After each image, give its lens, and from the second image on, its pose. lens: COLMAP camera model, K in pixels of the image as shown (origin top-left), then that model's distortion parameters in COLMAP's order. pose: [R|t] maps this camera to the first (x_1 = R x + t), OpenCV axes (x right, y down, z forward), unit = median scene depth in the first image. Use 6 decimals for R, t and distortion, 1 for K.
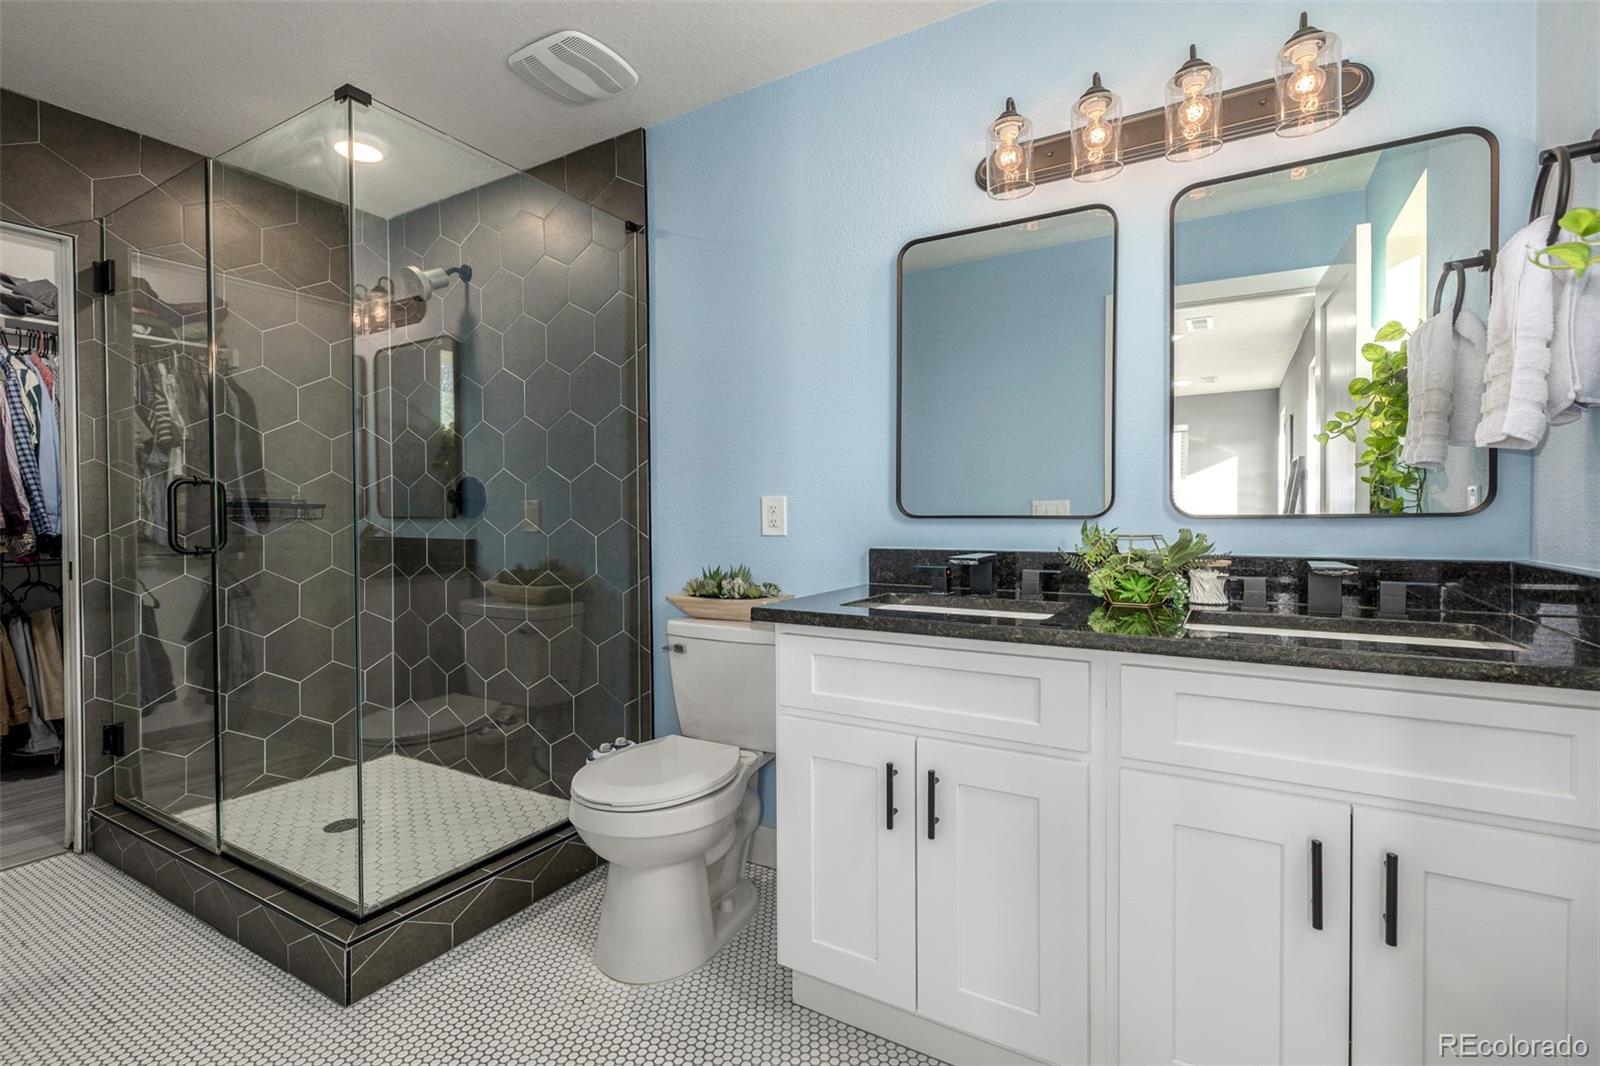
lens RADIAL K [[671.8, 0, 792.5], [0, 671.8, 522.6], [0, 0, 1]] dist [0.001481, -0.000053]
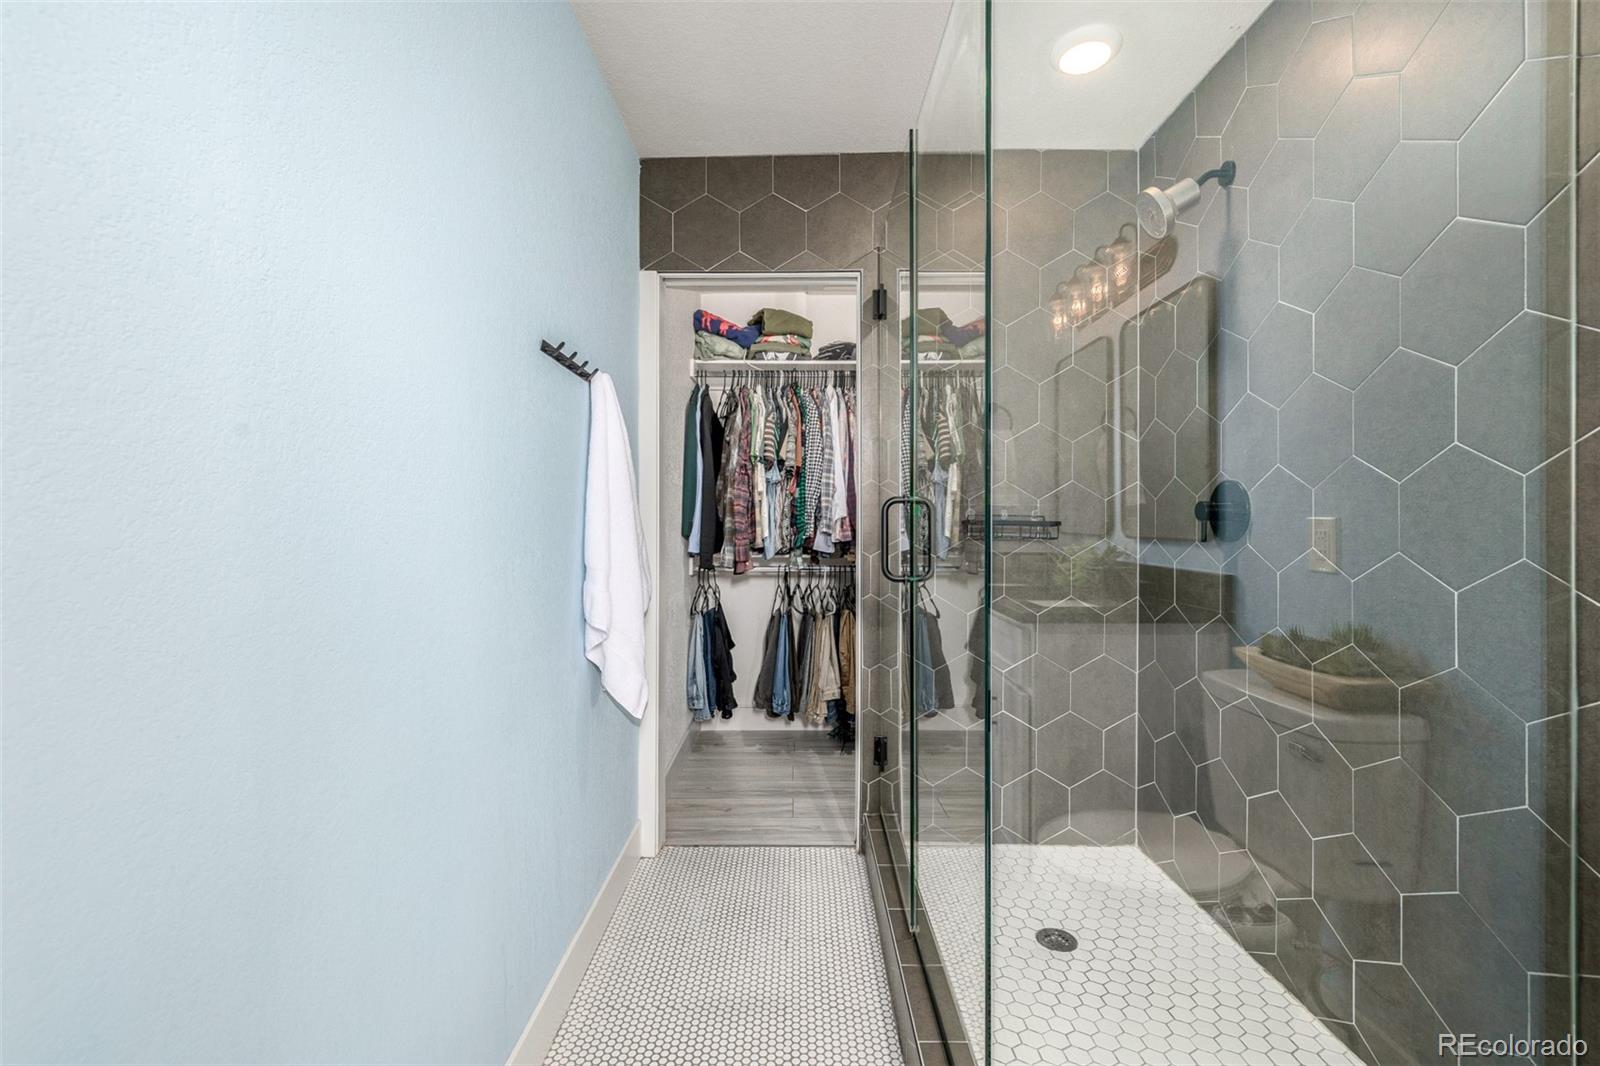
lens RADIAL K [[821.8, 0, 800.0], [0, 821.8, 533.0], [0, 0, 1]] dist [0.019254, -0.012791]
pose [[0.566390, 0.008749, -0.824091, -0.048260], [-0.013176, 0.999912, 0.001560, -0.012316], [0.824032, 0.009975, 0.566456, 0.190133]]
